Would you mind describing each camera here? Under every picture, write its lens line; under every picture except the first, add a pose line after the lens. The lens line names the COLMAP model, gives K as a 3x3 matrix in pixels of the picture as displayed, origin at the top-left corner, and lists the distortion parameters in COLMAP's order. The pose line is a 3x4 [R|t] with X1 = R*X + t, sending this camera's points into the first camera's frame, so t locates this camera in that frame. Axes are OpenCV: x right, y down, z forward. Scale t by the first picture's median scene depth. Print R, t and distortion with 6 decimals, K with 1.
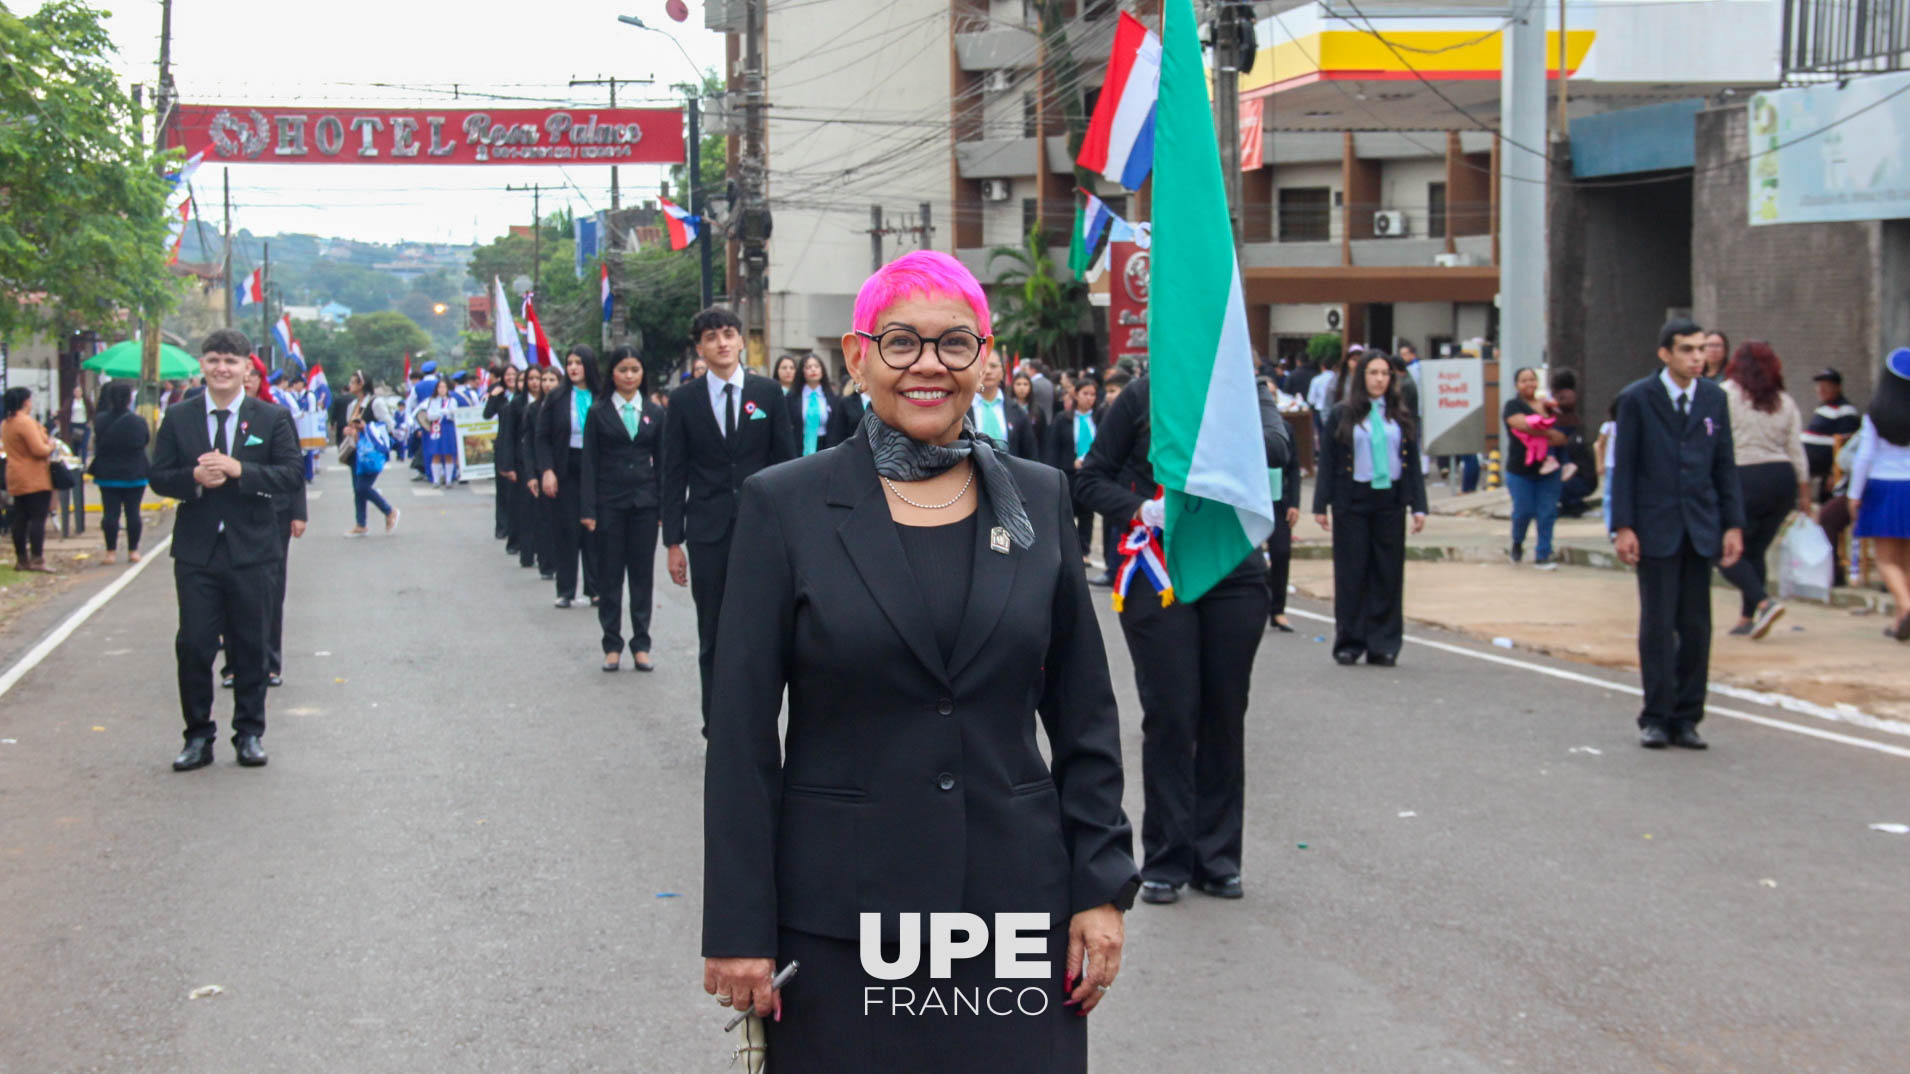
lens RADIAL K [[3607.4, 0, 955.0], [0, 3607.4, 537.0], [0, 0, 1]] dist [0.351785, -0.104193]
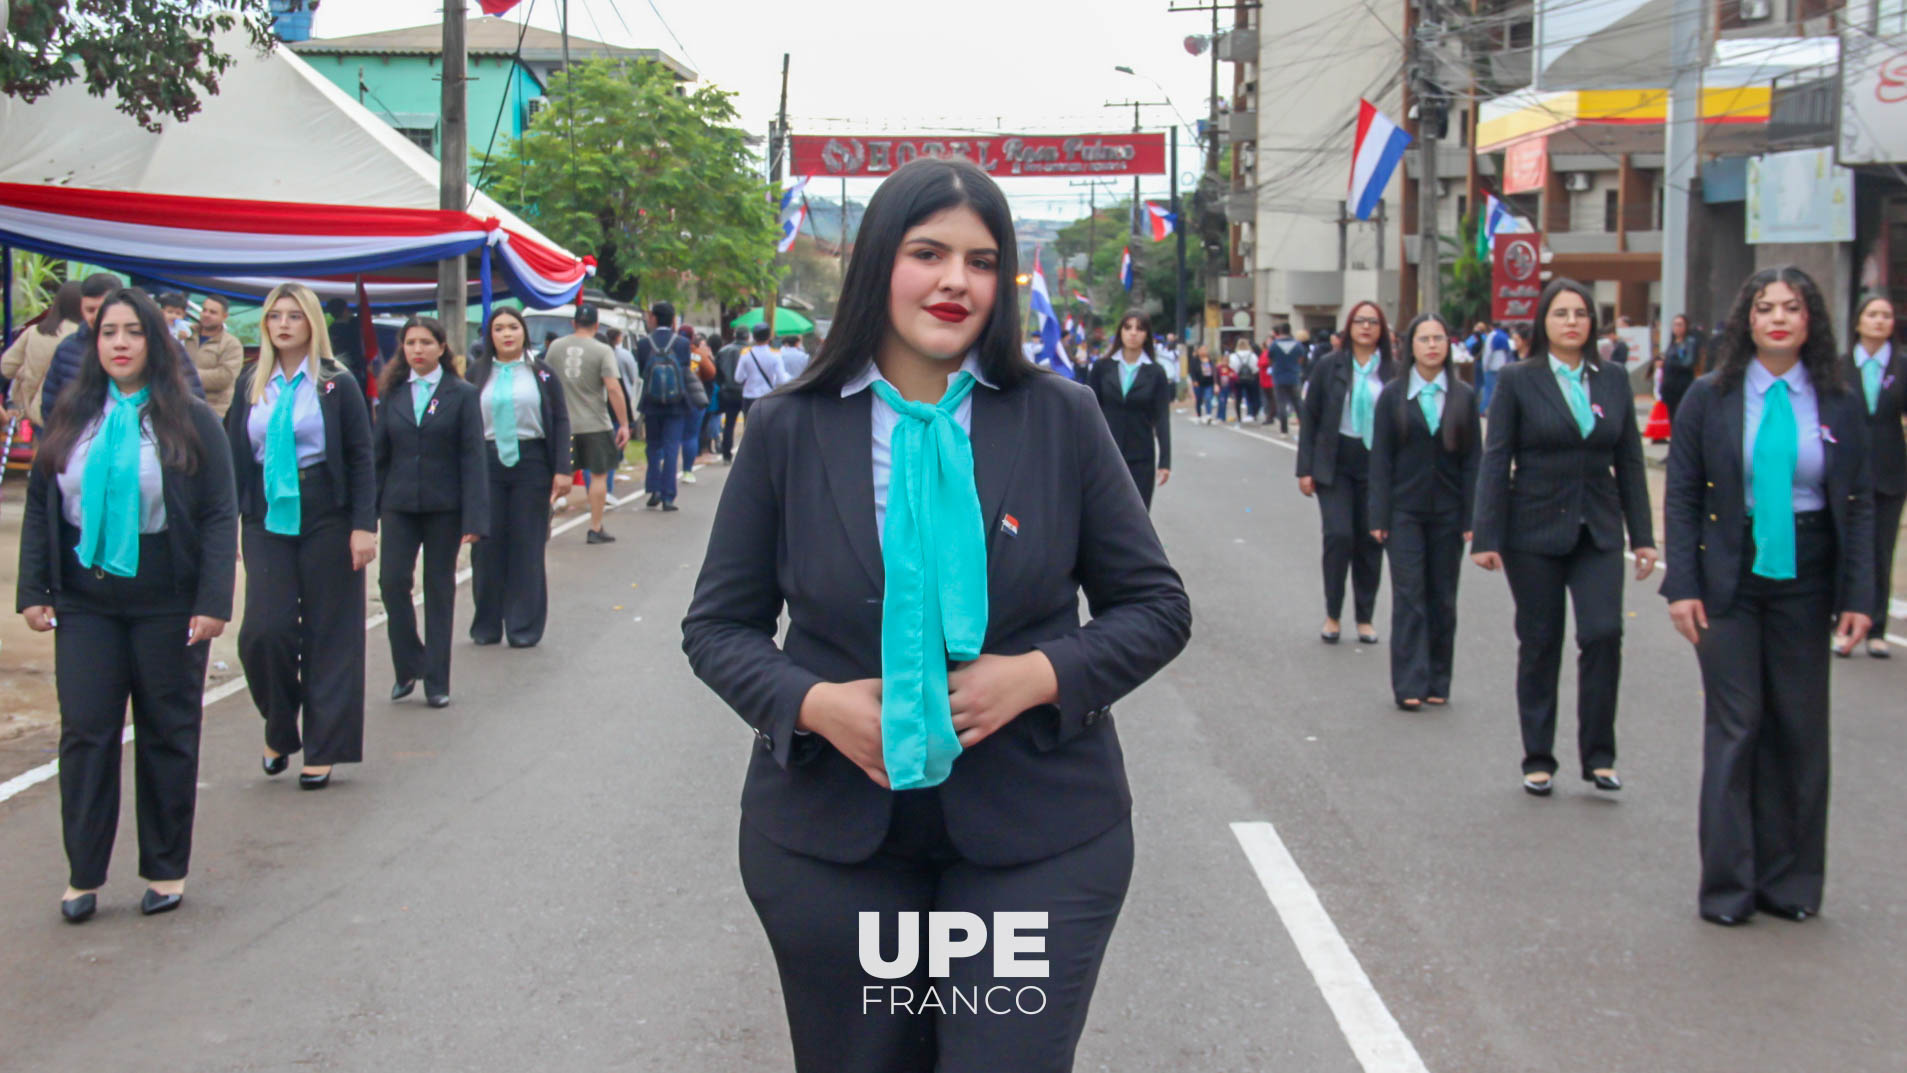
lens RADIAL K [[3106.0, 0, 918.4], [0, 3106.0, 528.6], [0, 0, 1]] dist [0.244296, 0.055078]
pose [[0.983502, 0.022001, -0.179552, 0.044881], [-0.018818, 0.999634, 0.019410, 0.005974], [0.179914, -0.015711, 0.983557, -0.142160]]
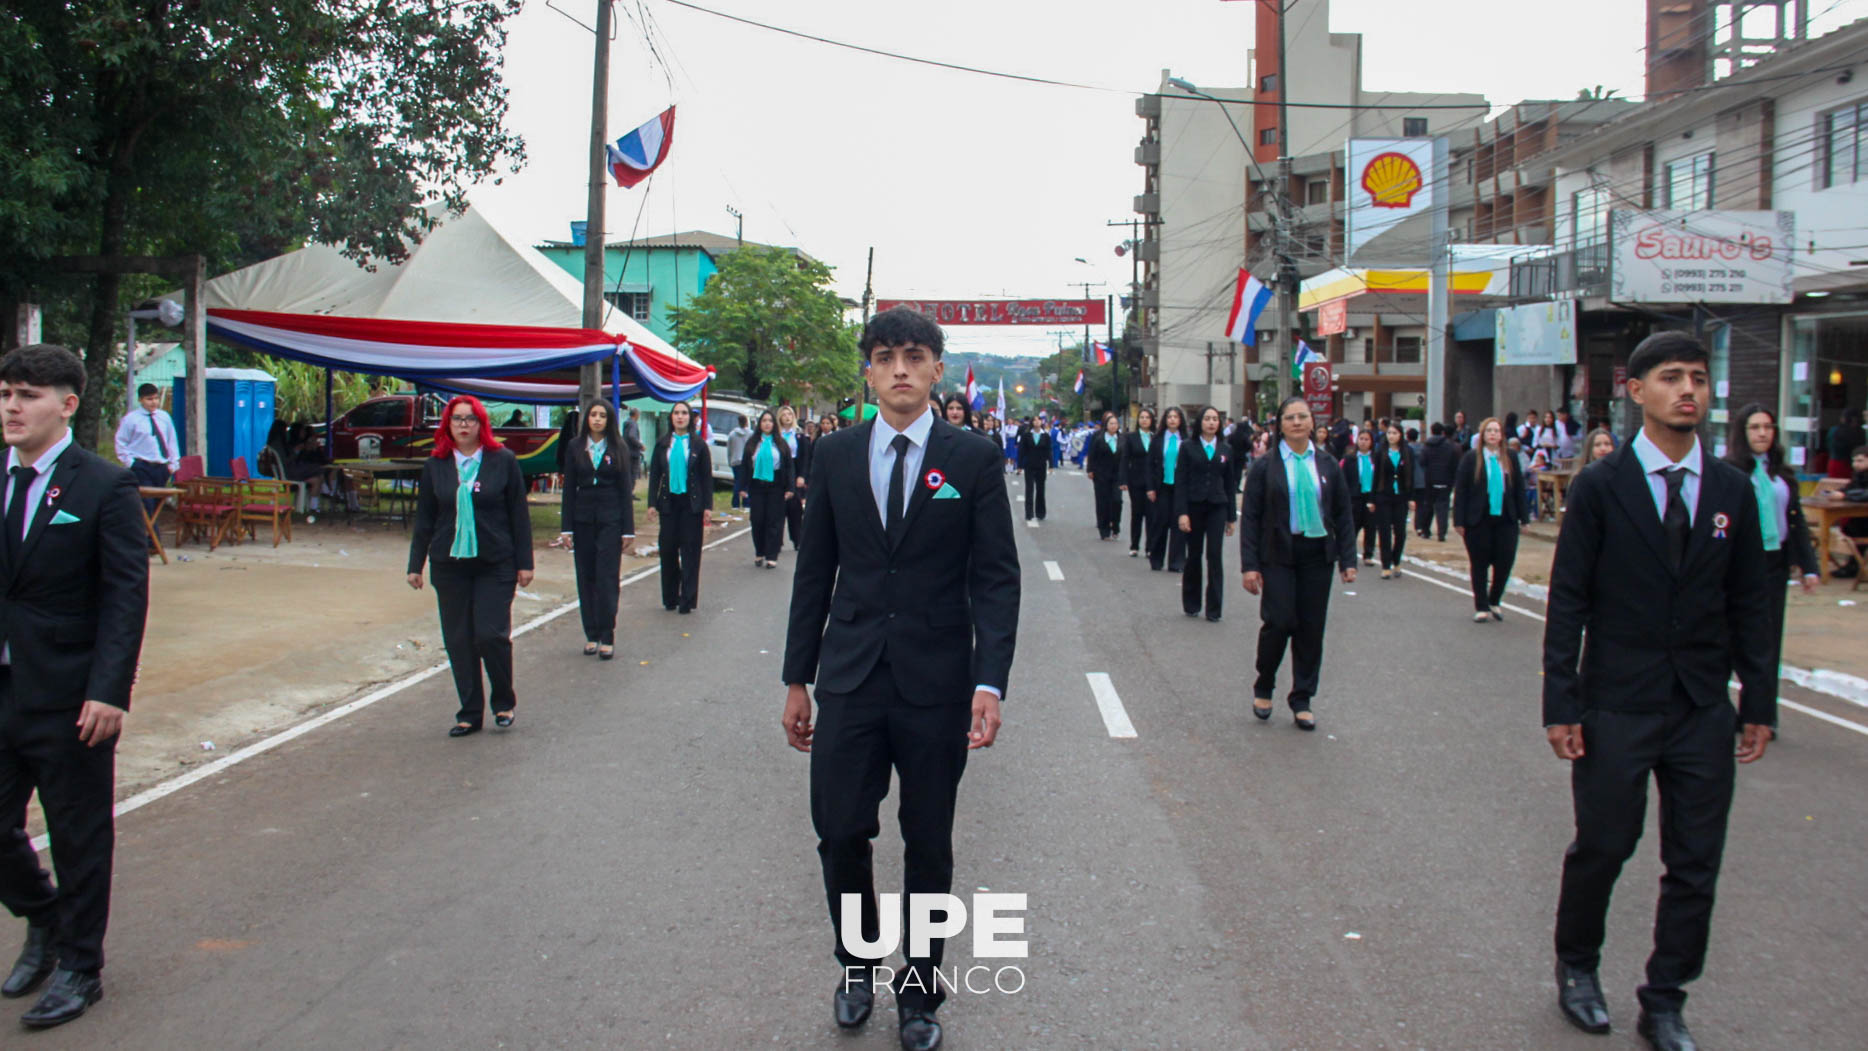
lens RADIAL K [[1763.8, 0, 934.0], [0, 1763.8, 525.5], [0, 0, 1]] dist [-0.001015, -0.261216]
pose [[0.980570, 0.026834, -0.194324, 0.033846], [-0.024038, 0.999571, 0.016731, 0.002292], [0.194689, -0.011735, 0.980795, -0.059333]]
